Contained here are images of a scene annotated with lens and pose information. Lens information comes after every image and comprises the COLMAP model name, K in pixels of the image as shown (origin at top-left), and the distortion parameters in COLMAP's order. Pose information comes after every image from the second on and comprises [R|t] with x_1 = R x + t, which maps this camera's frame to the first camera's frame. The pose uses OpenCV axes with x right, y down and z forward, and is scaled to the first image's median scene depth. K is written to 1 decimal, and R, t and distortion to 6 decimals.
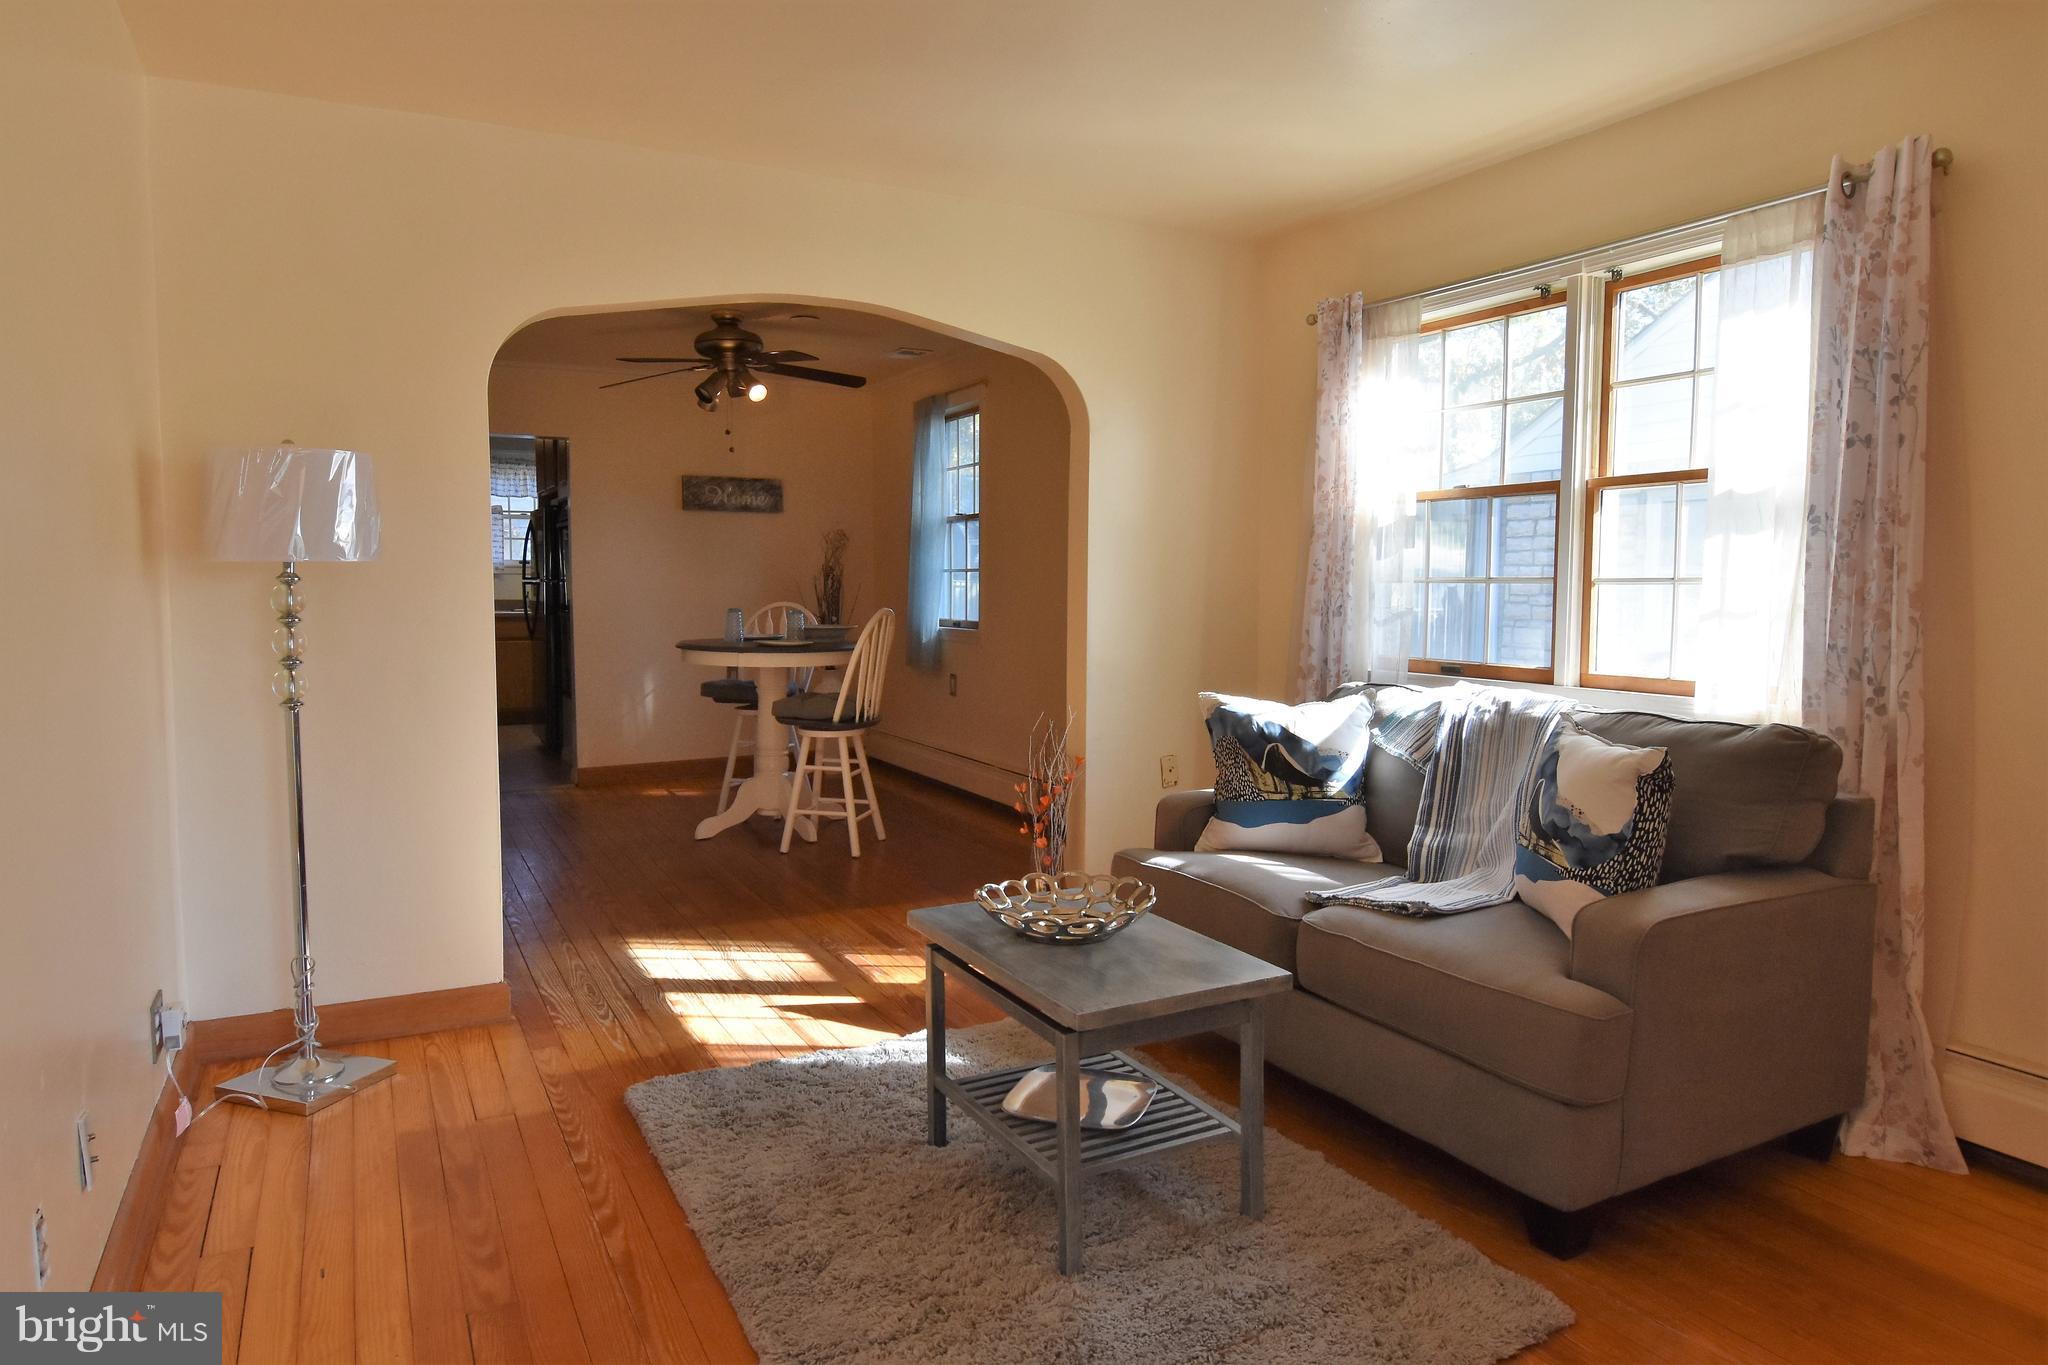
lens RADIAL K [[1244.7, 0, 1015.5], [0, 1244.7, 677.5], [0, 0, 1]] dist [0.001641, -0.018378]
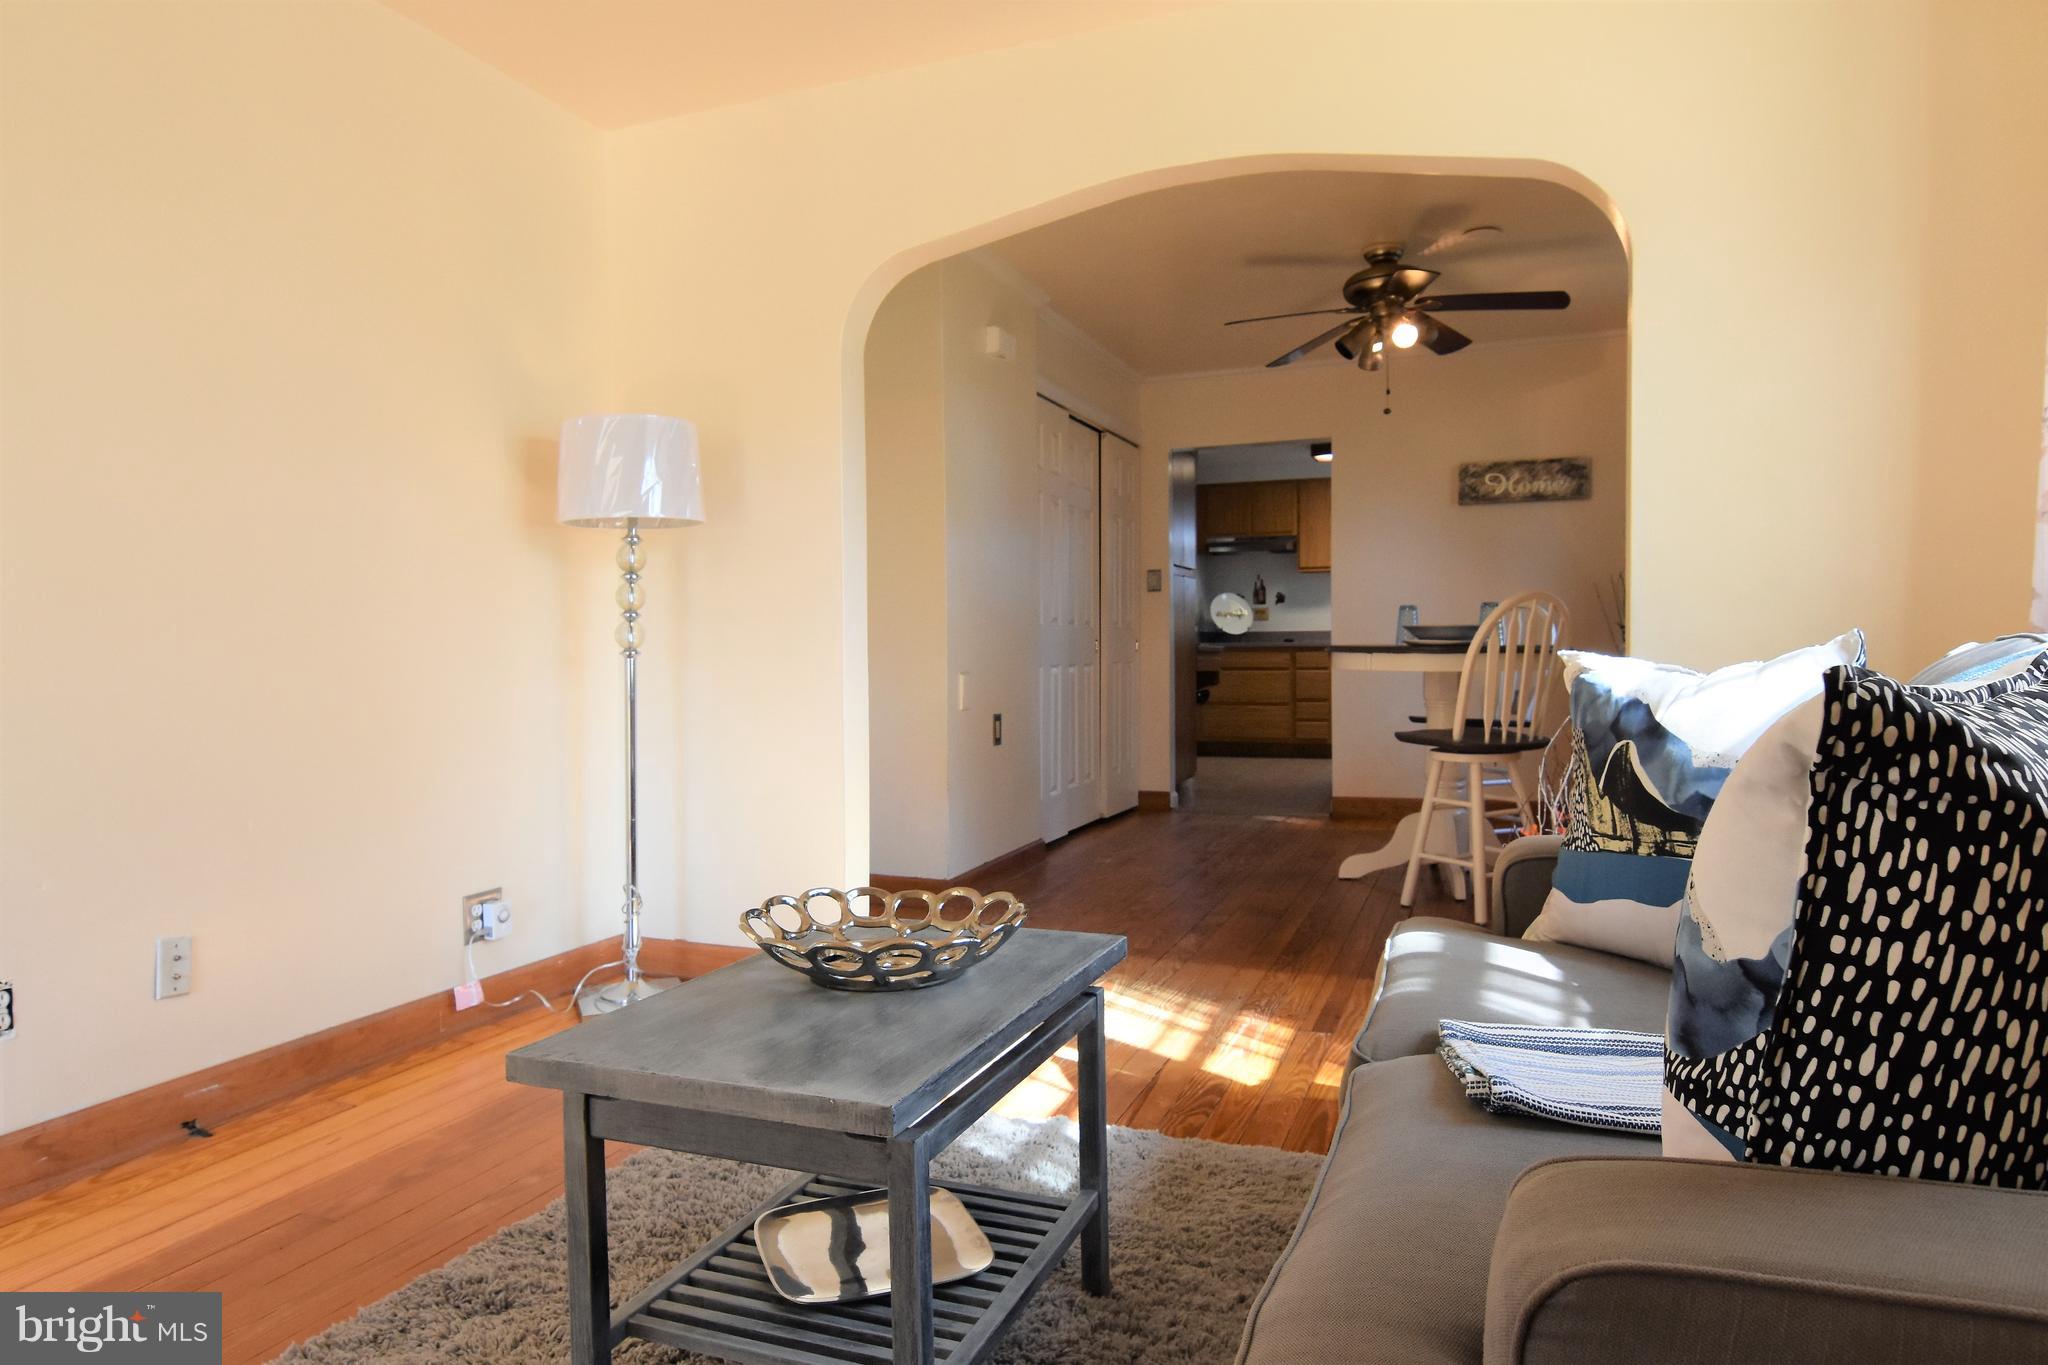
lens RADIAL K [[1264.1, 0, 1020.8], [0, 1264.1, 688.1], [0, 0, 1]] dist [-0.030759, 0.000583]
pose [[0.650247, 0.014260, -0.759589, 0.446955], [-0.047339, 0.998641, -0.021777, 0.055651], [0.758246, 0.050119, 0.650039, 0.497119]]
